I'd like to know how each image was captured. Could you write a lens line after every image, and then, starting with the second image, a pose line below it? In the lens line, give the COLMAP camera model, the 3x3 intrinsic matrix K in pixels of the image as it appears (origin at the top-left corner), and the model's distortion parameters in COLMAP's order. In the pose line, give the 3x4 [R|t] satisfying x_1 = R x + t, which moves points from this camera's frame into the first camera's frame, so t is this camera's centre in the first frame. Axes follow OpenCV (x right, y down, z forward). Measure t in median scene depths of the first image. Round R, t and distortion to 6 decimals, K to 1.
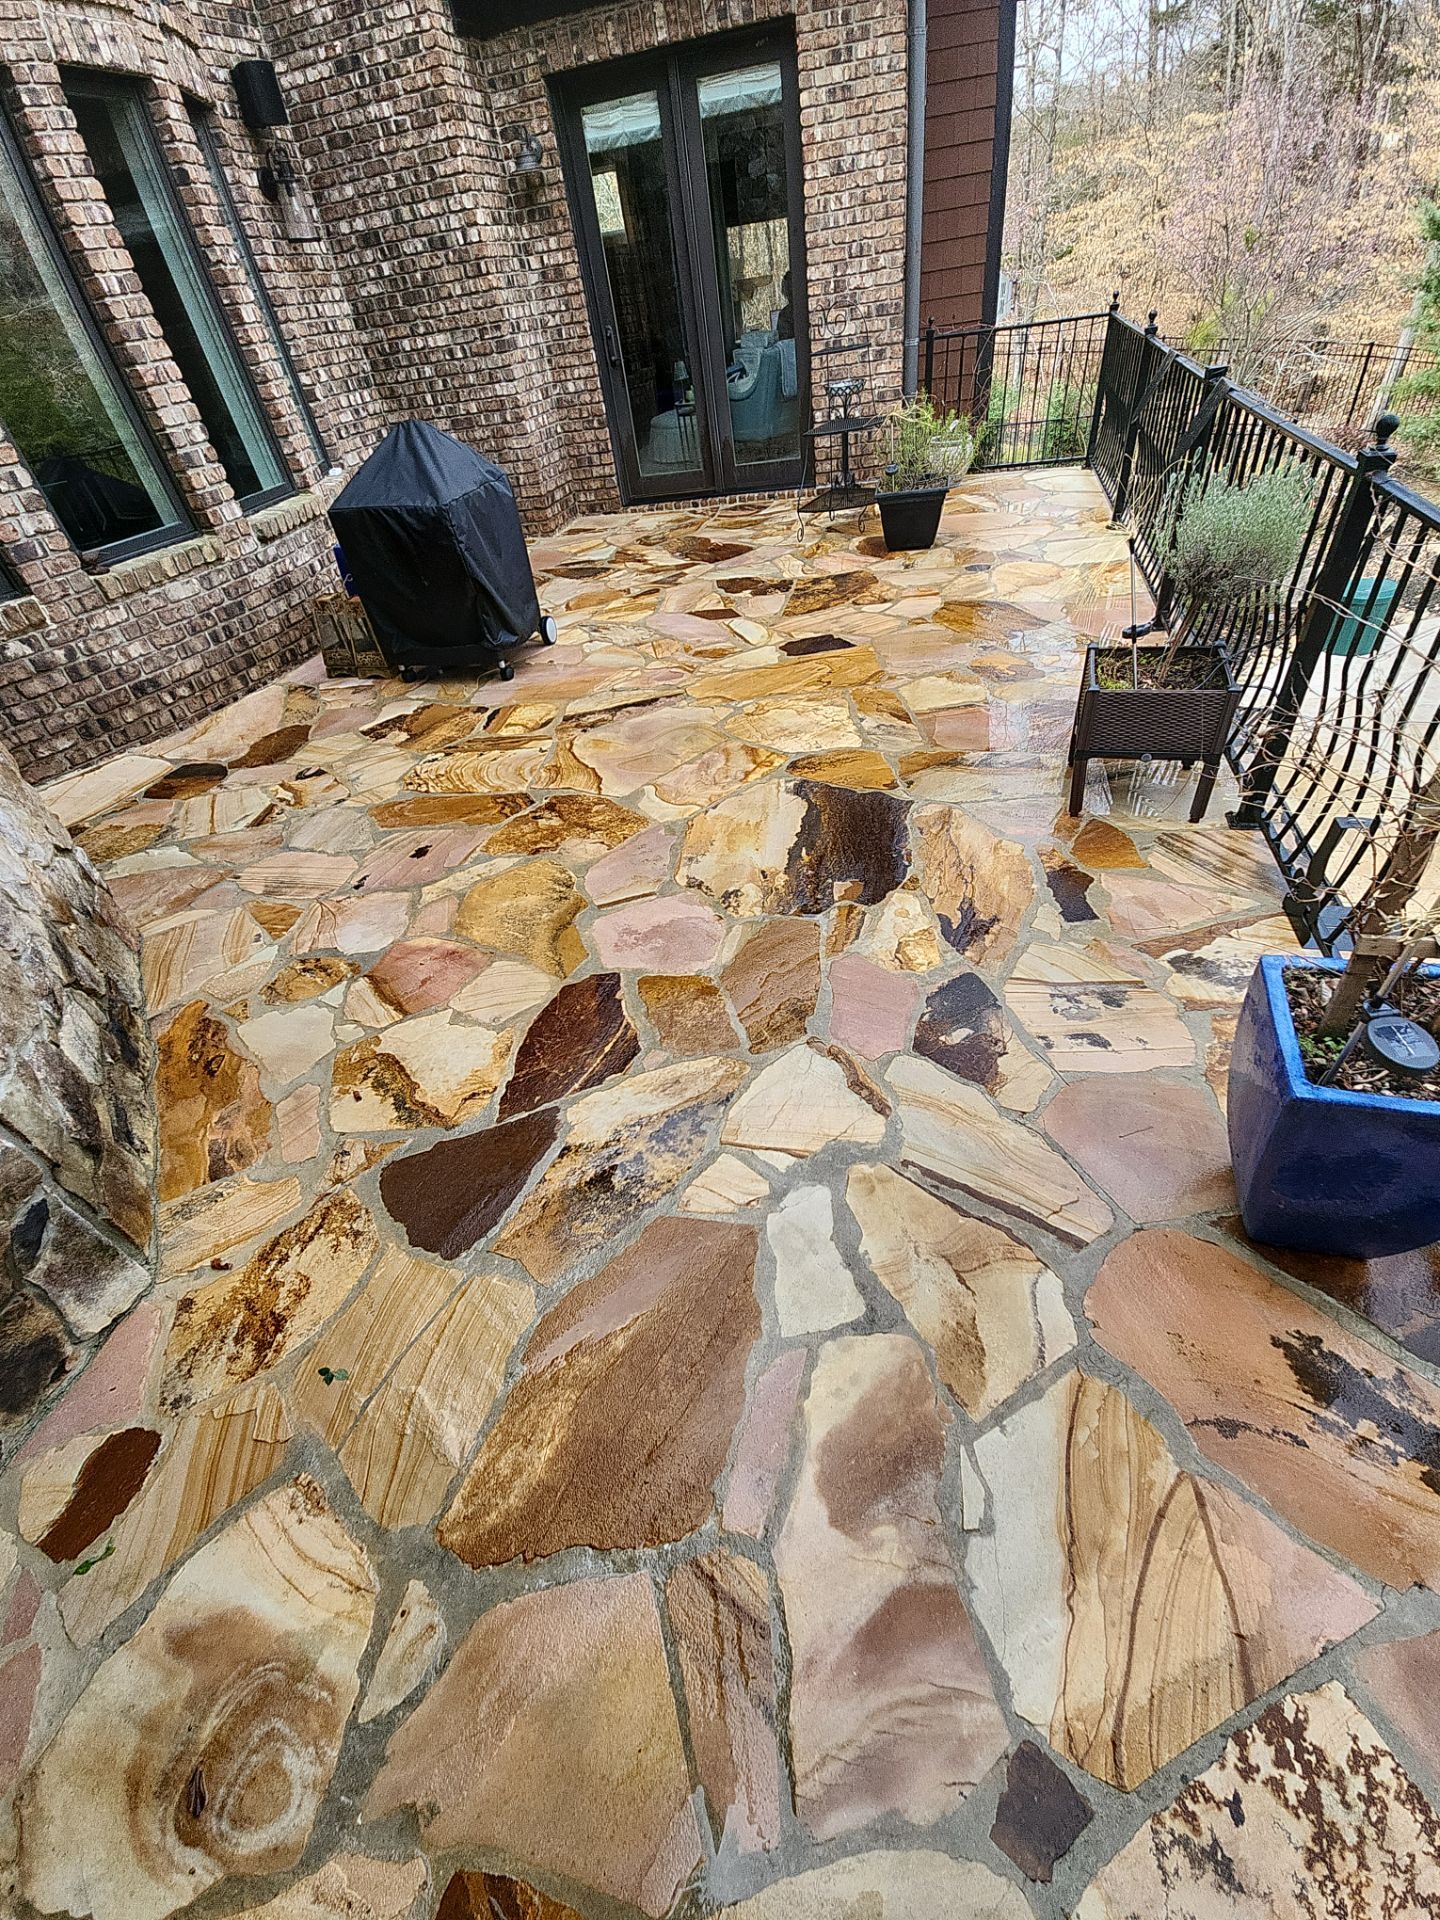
lens RADIAL K [[765.2, 0, 729.5], [0, 765.2, 965.3], [0, 0, 1]] dist [0.008166, -0.005993]
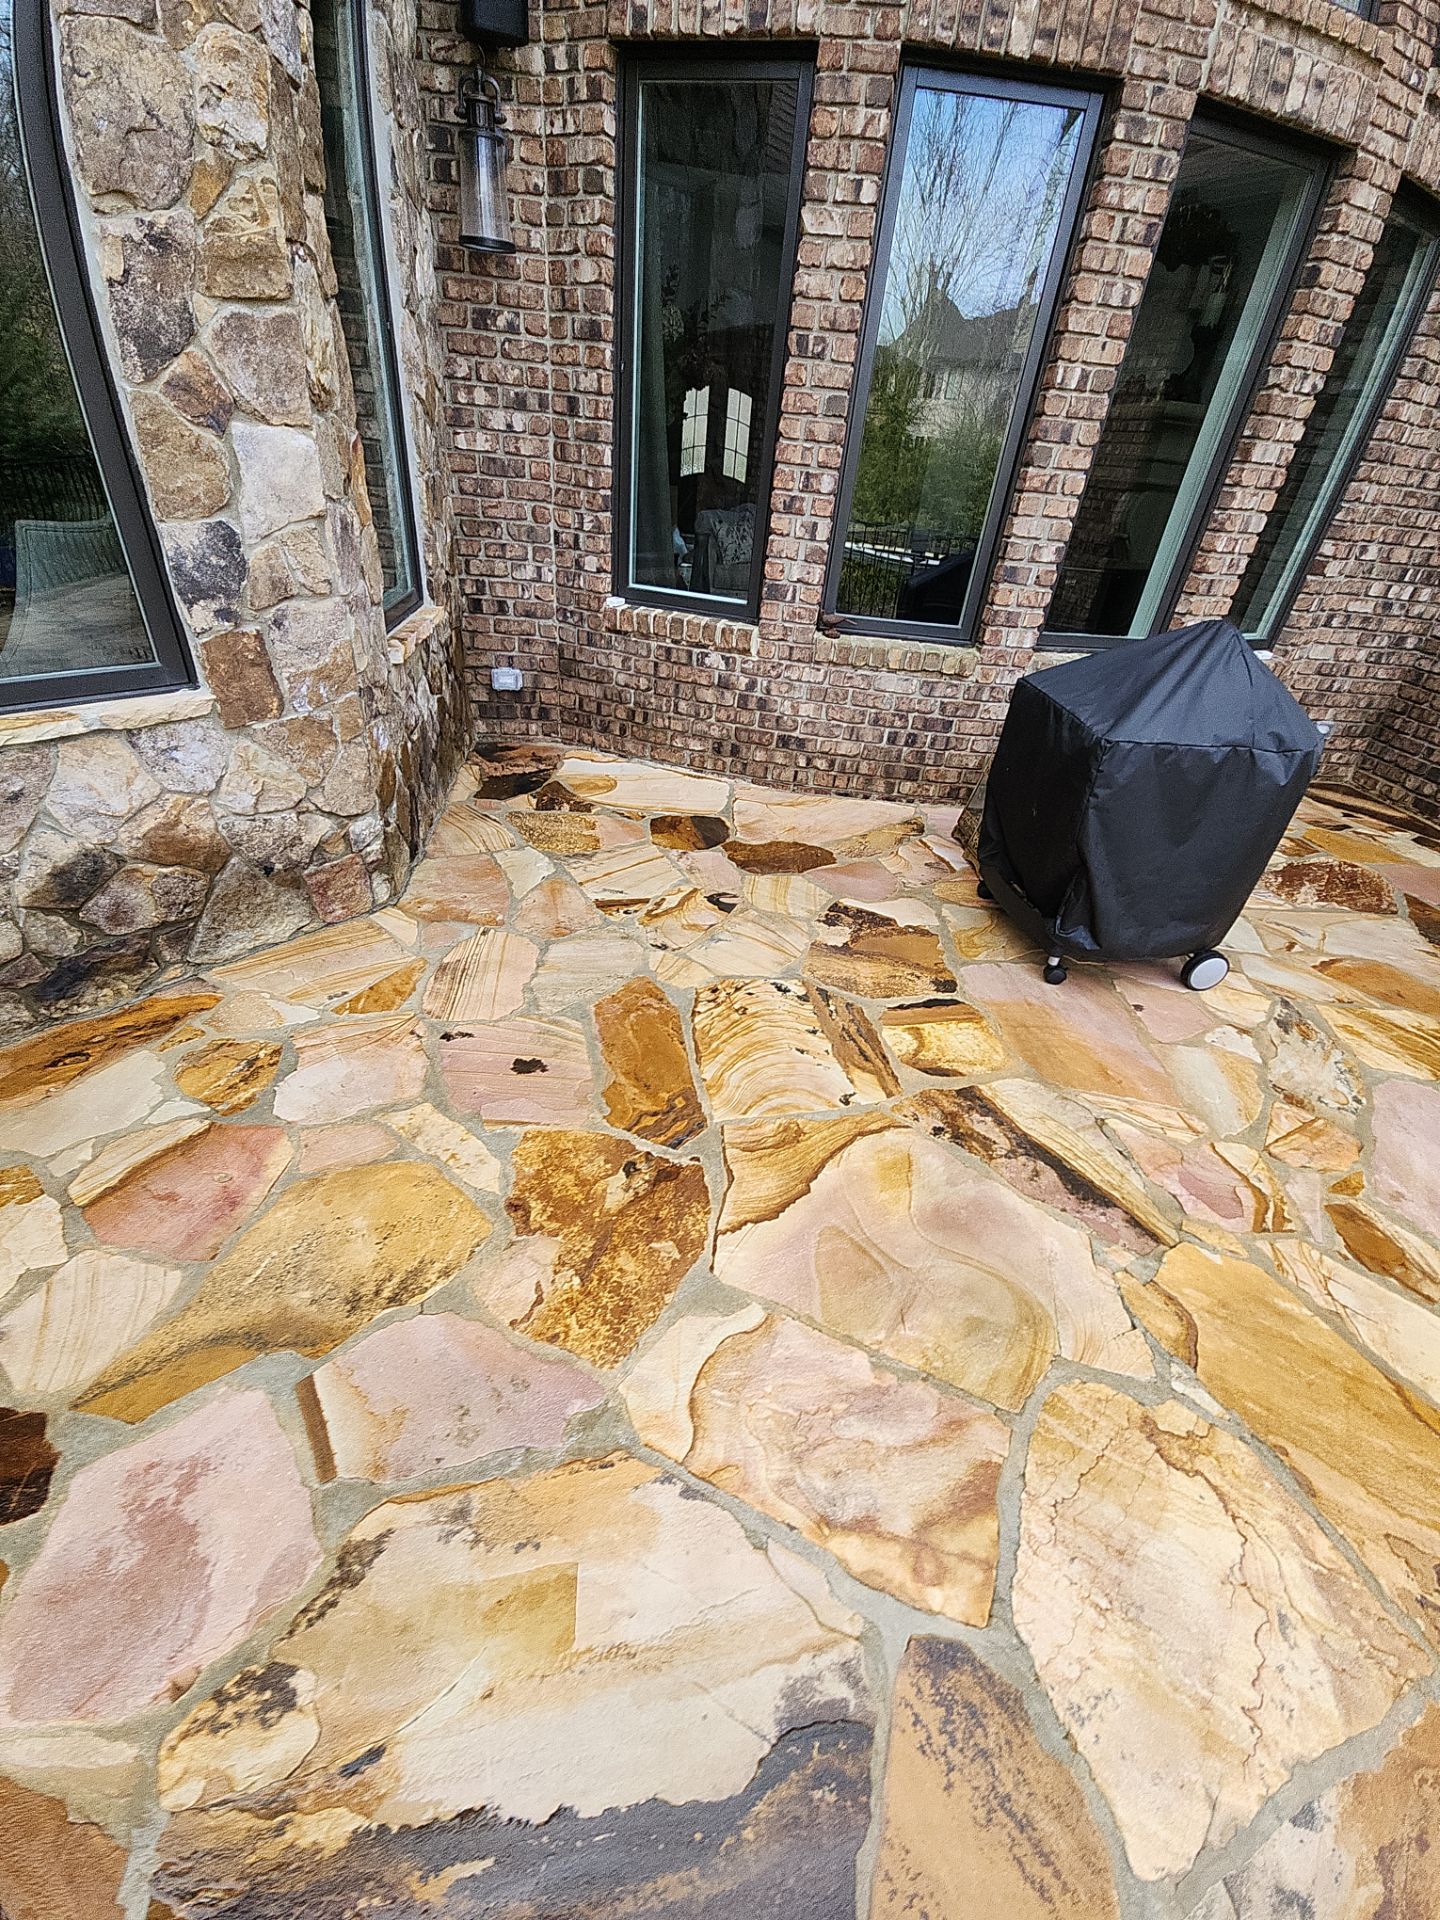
lens RADIAL K [[765.2, 0, 729.5], [0, 765.2, 965.3], [0, 0, 1]] dist [0.008166, -0.005993]
pose [[0.321325, 0.643951, -0.694318, 0.081409], [-0.721317, 0.641491, 0.261136, -0.439816], [0.613557, 0.416914, 0.670620, 0.486488]]
